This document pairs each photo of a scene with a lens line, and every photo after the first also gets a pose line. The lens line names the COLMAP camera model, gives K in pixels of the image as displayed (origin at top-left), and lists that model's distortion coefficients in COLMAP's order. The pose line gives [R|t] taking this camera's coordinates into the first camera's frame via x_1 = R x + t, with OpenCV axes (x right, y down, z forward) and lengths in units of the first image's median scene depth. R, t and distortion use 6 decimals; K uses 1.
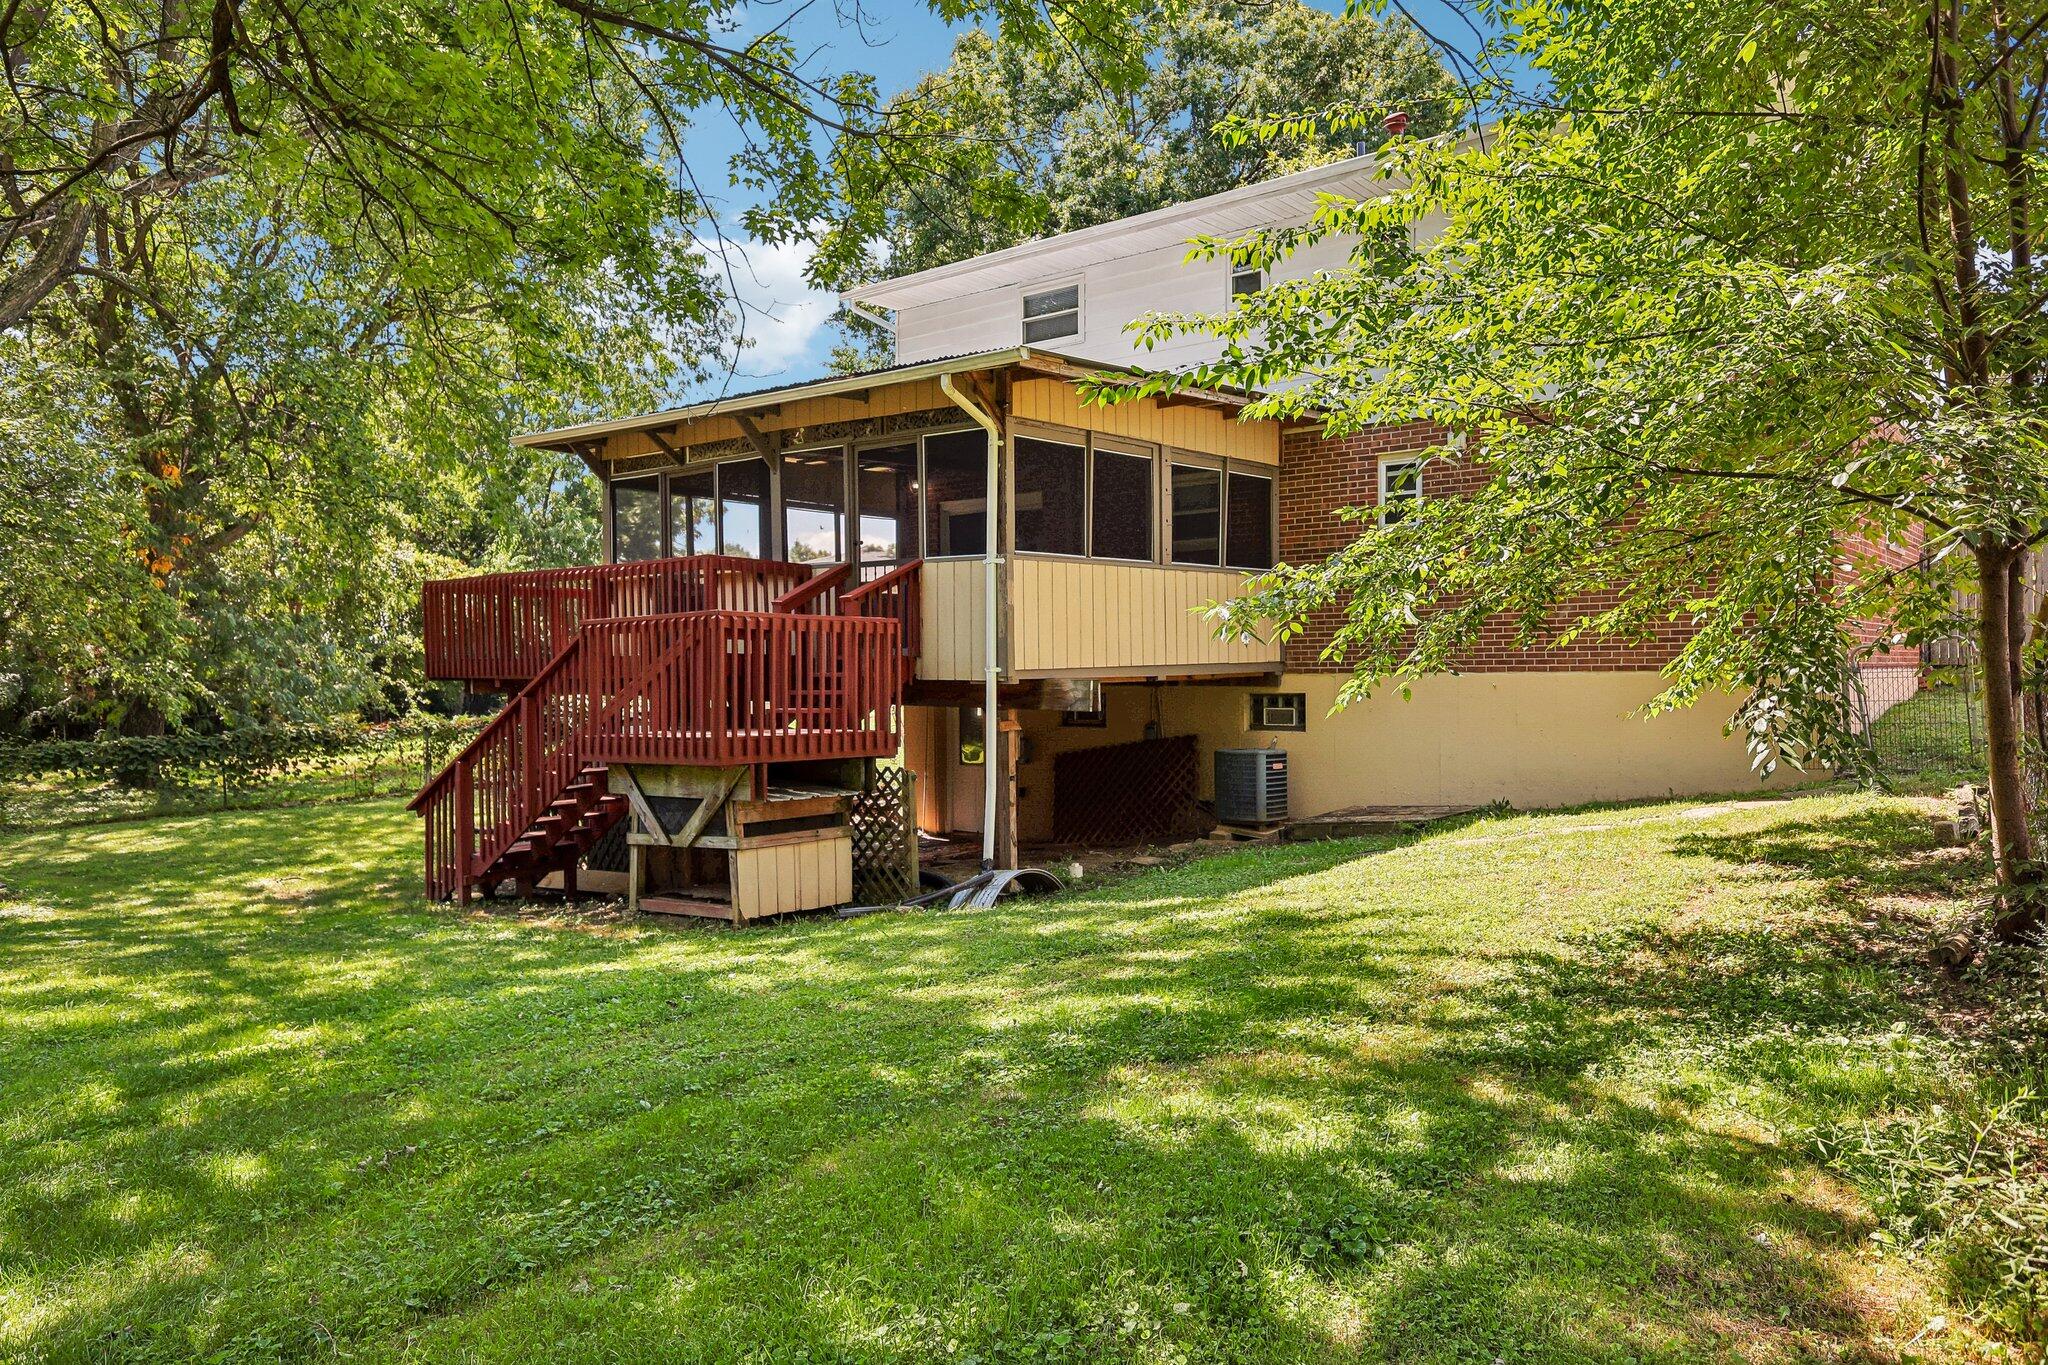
lens RADIAL K [[1377.7, 0, 1031.8], [0, 1377.7, 687.2], [0, 0, 1]] dist [-0.003079, -0.001745]
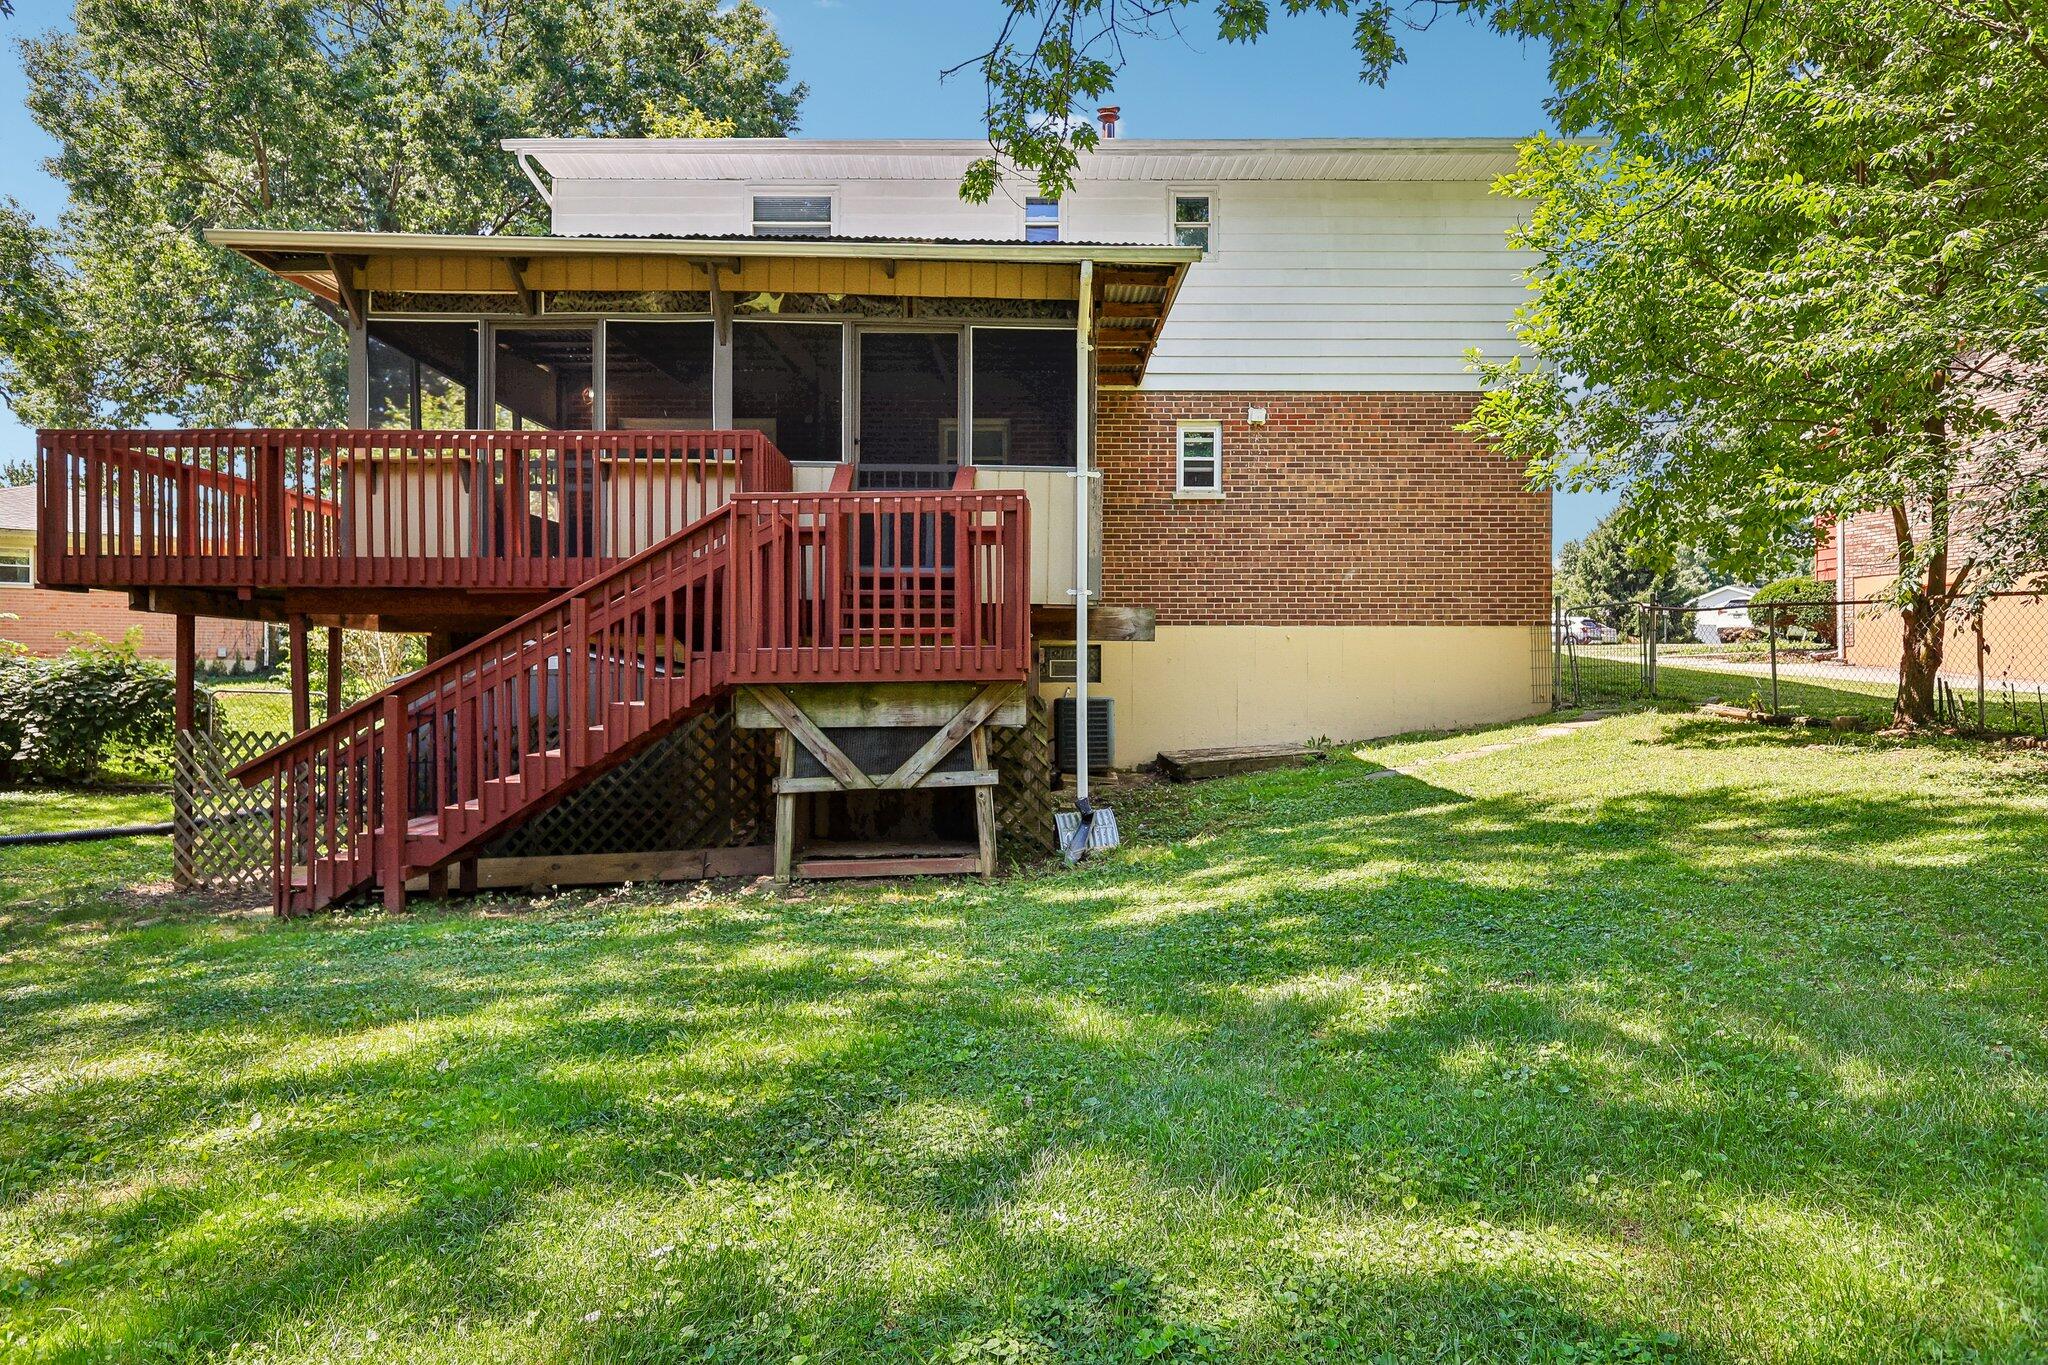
lens RADIAL K [[1377.7, 0, 1024.5], [0, 1377.7, 688.1], [0, 0, 1]] dist [-0.003079, -0.001745]
pose [[0.773495, 0.007148, 0.633762, -0.668150], [-0.001437, 0.999954, -0.009525, 0.062704], [-0.633801, 0.006457, 0.773469, 0.325554]]
